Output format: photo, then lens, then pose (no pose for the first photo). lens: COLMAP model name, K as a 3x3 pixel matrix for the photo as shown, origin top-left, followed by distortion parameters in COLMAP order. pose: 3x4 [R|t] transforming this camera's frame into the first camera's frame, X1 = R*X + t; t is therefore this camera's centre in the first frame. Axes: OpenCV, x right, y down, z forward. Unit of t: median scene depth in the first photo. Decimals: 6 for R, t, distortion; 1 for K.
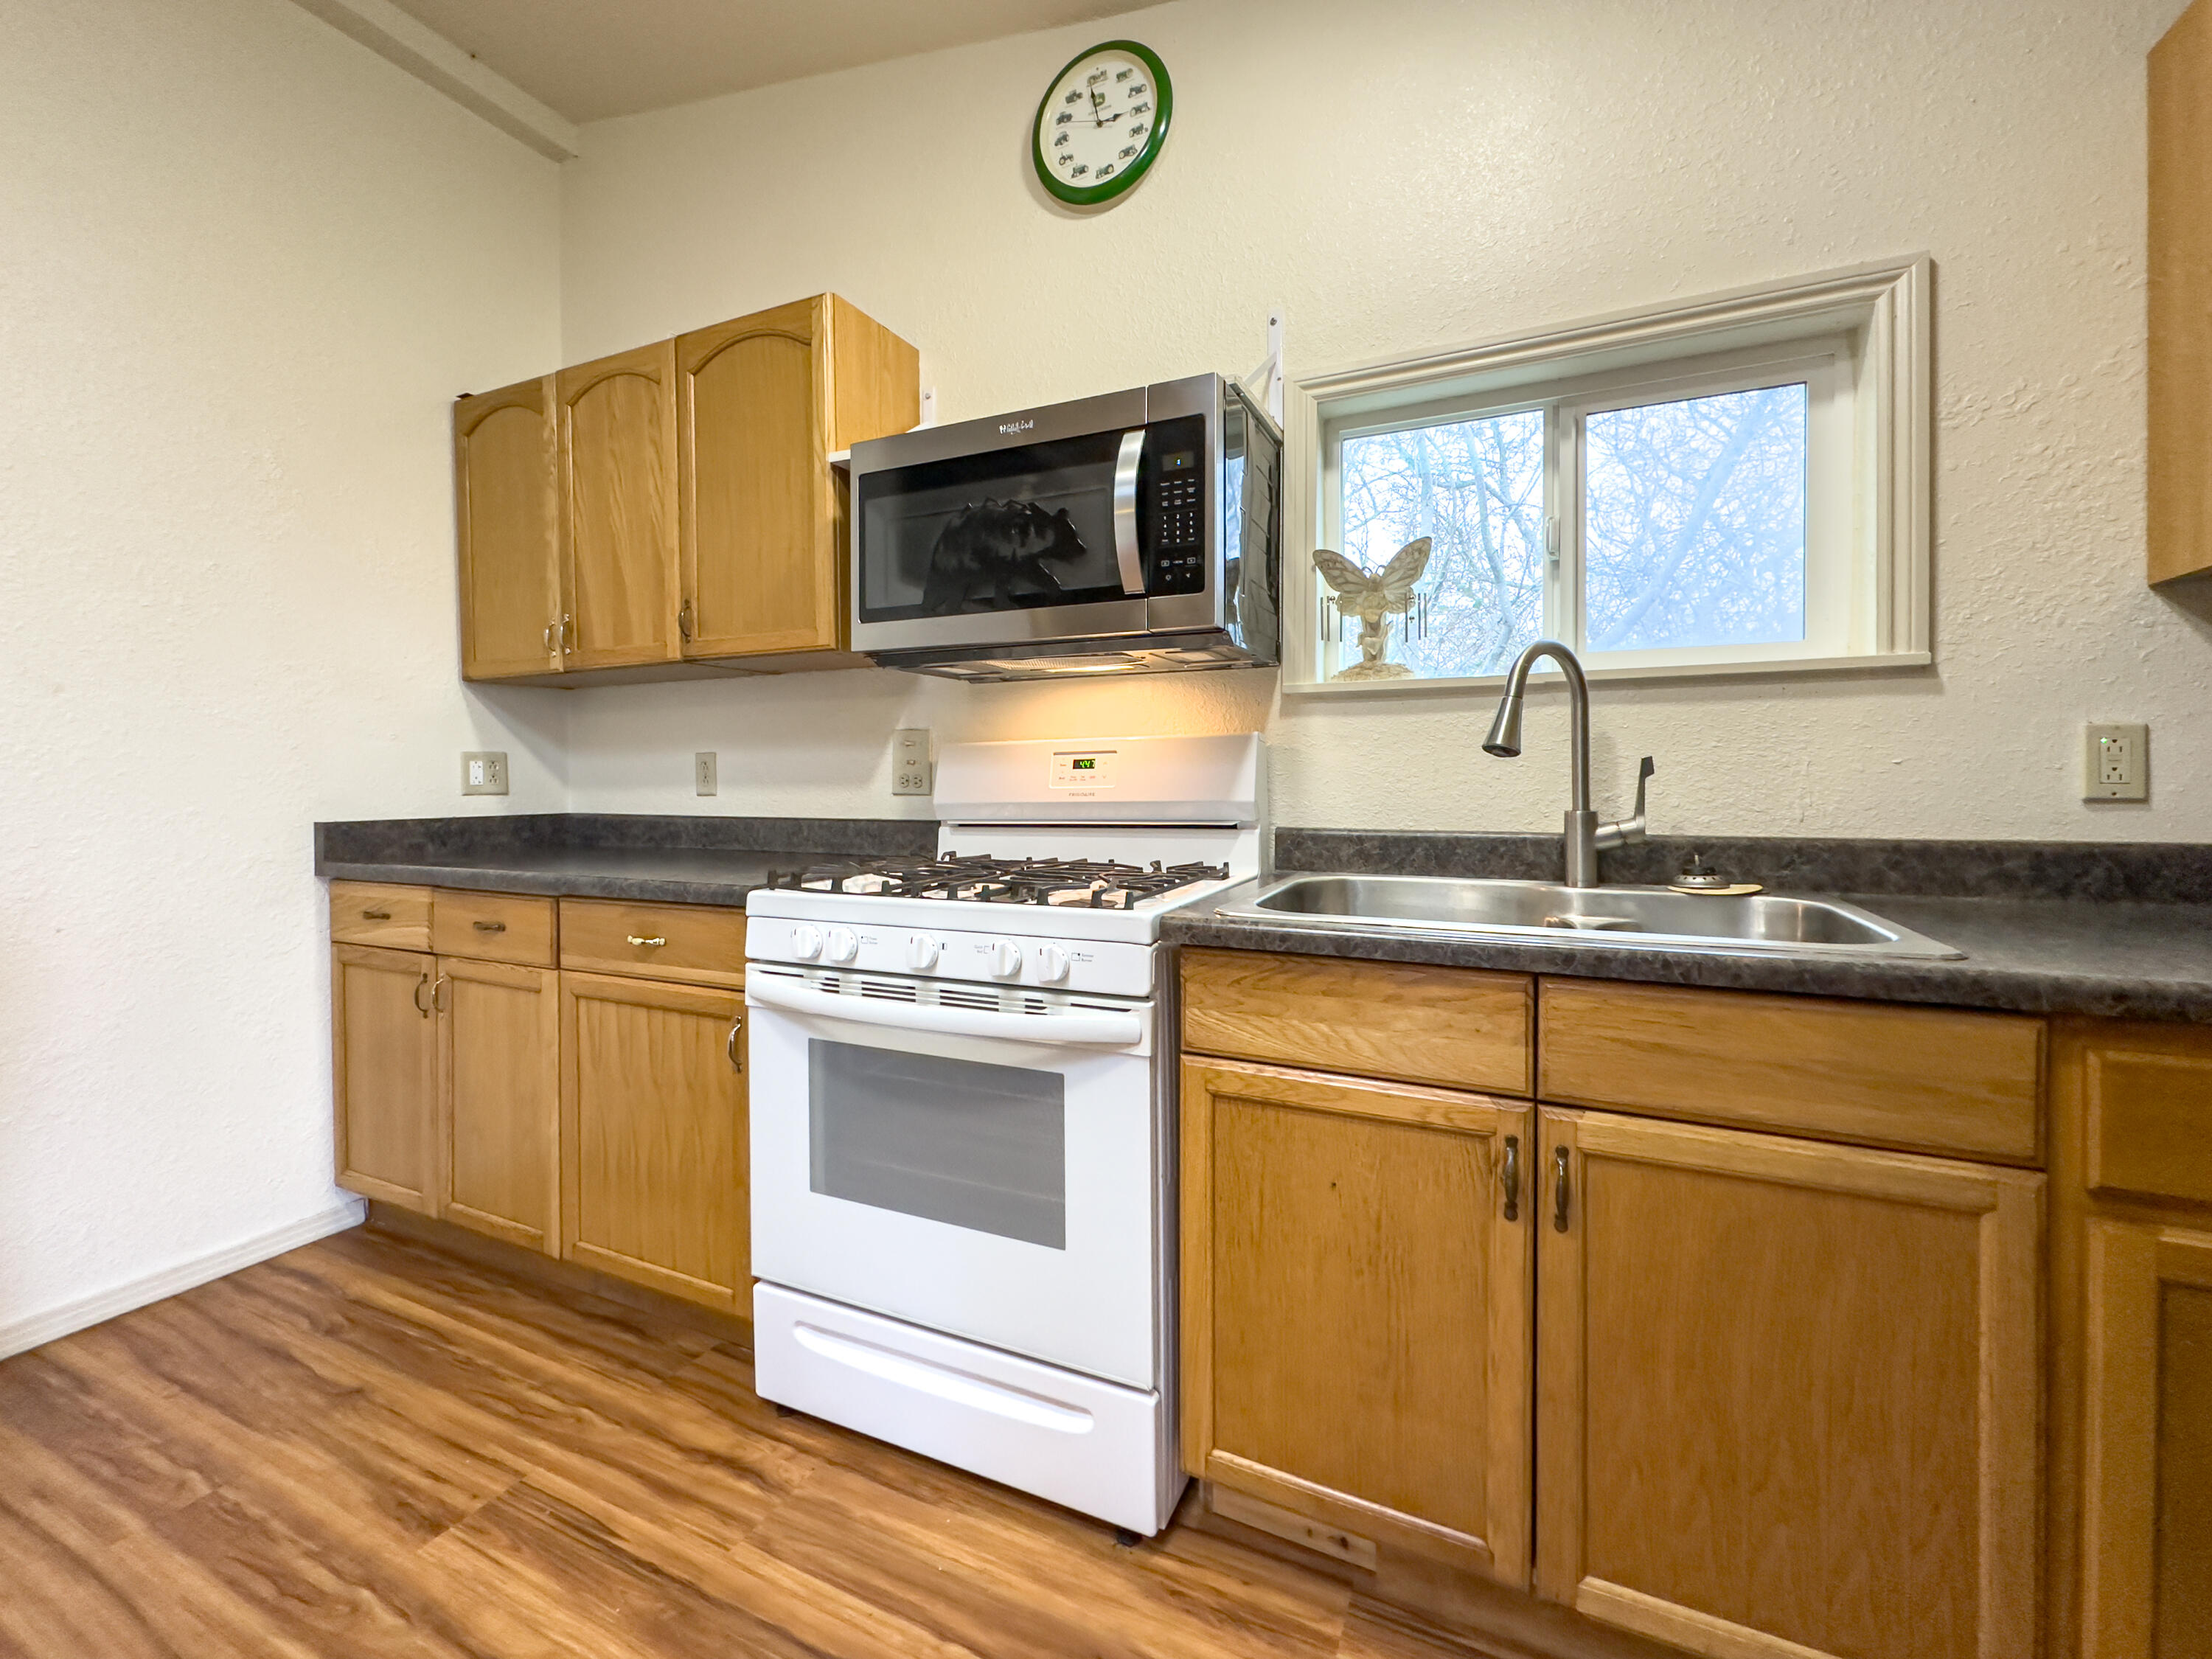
lens RADIAL K [[963.3, 0, 1083.8], [0, 963.3, 796.2], [0, 0, 1]] dist [-0.001222, -0.000865]
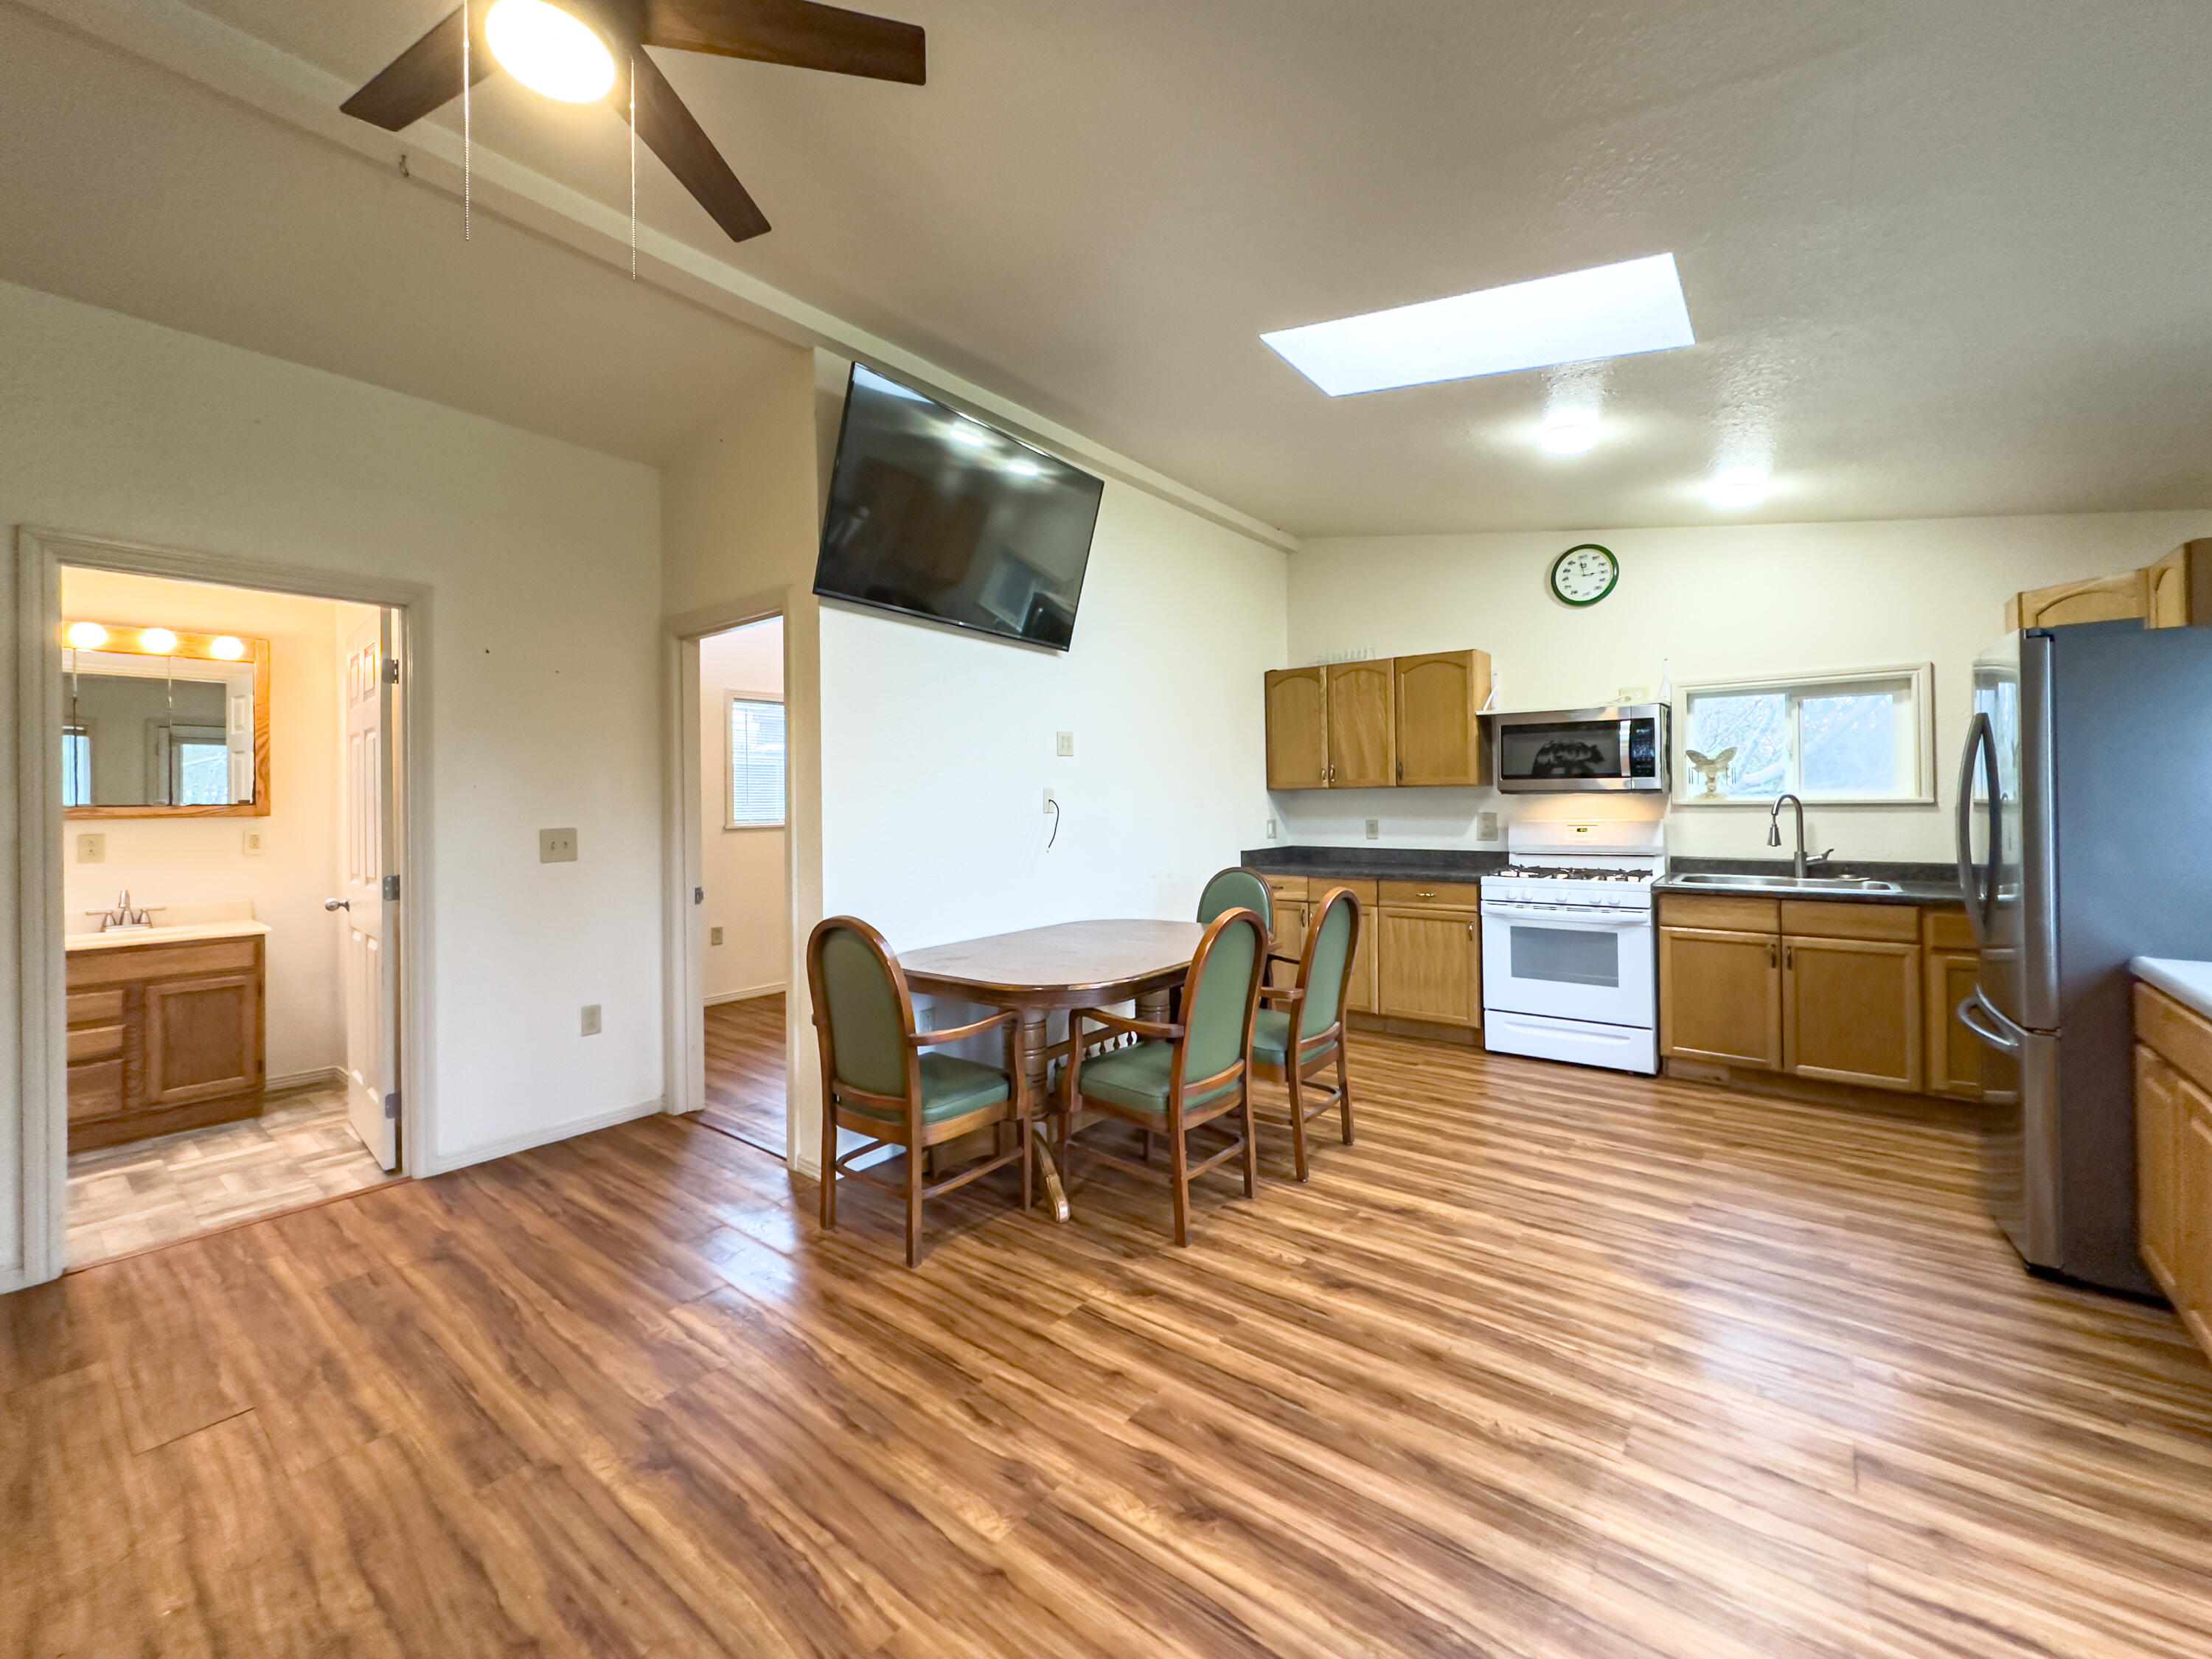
lens RADIAL K [[899.3, 0, 1127.8], [0, 899.3, 802.2], [0, 0, 1]] dist [-0.004765, 0.001311]
pose [[0.978307, -0.005313, -0.207091, -0.838229], [0.002201, 0.999881, -0.015254, -0.090523], [0.207148, 0.014467, 0.978203, -1.917989]]
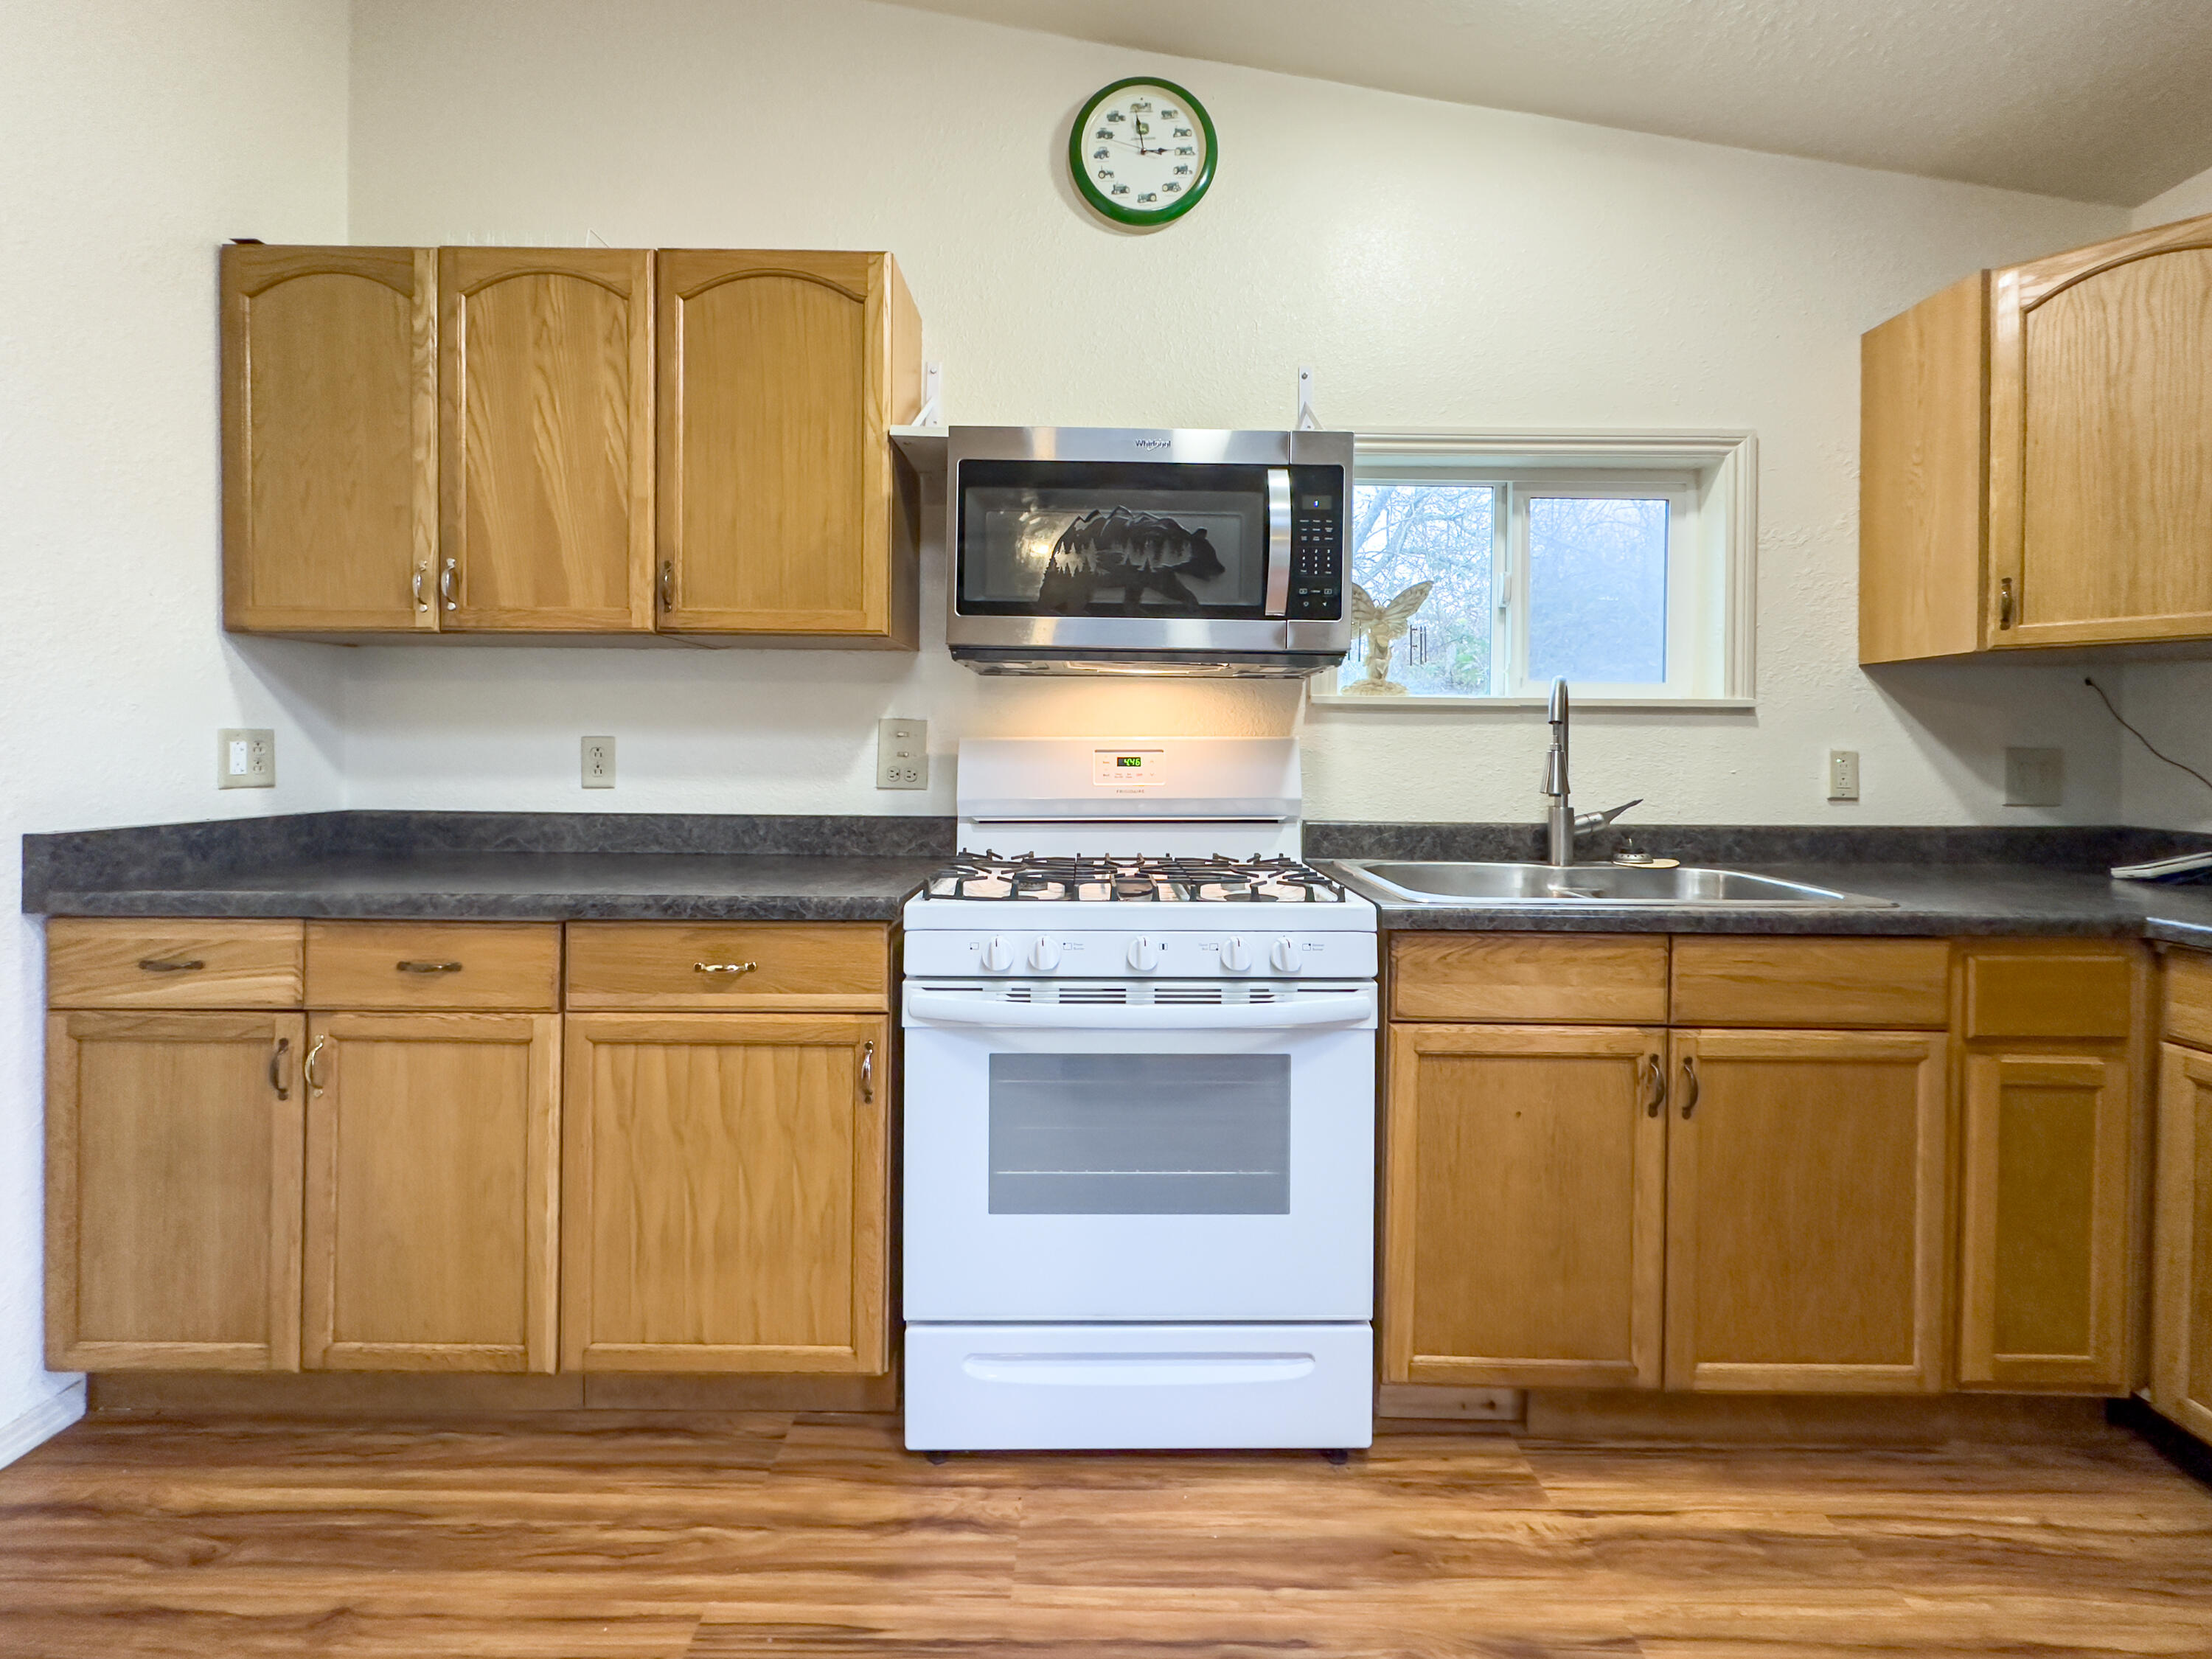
lens RADIAL K [[980.7, 0, 1161.2], [0, 980.7, 761.8], [0, 0, 1]] dist [-0.002591, 0.000045]
pose [[0.895006, 0.008682, 0.445969, -0.550812], [-0.005644, 0.999951, -0.008141, -0.031285], [-0.446018, 0.004769, 0.895011, 0.047958]]
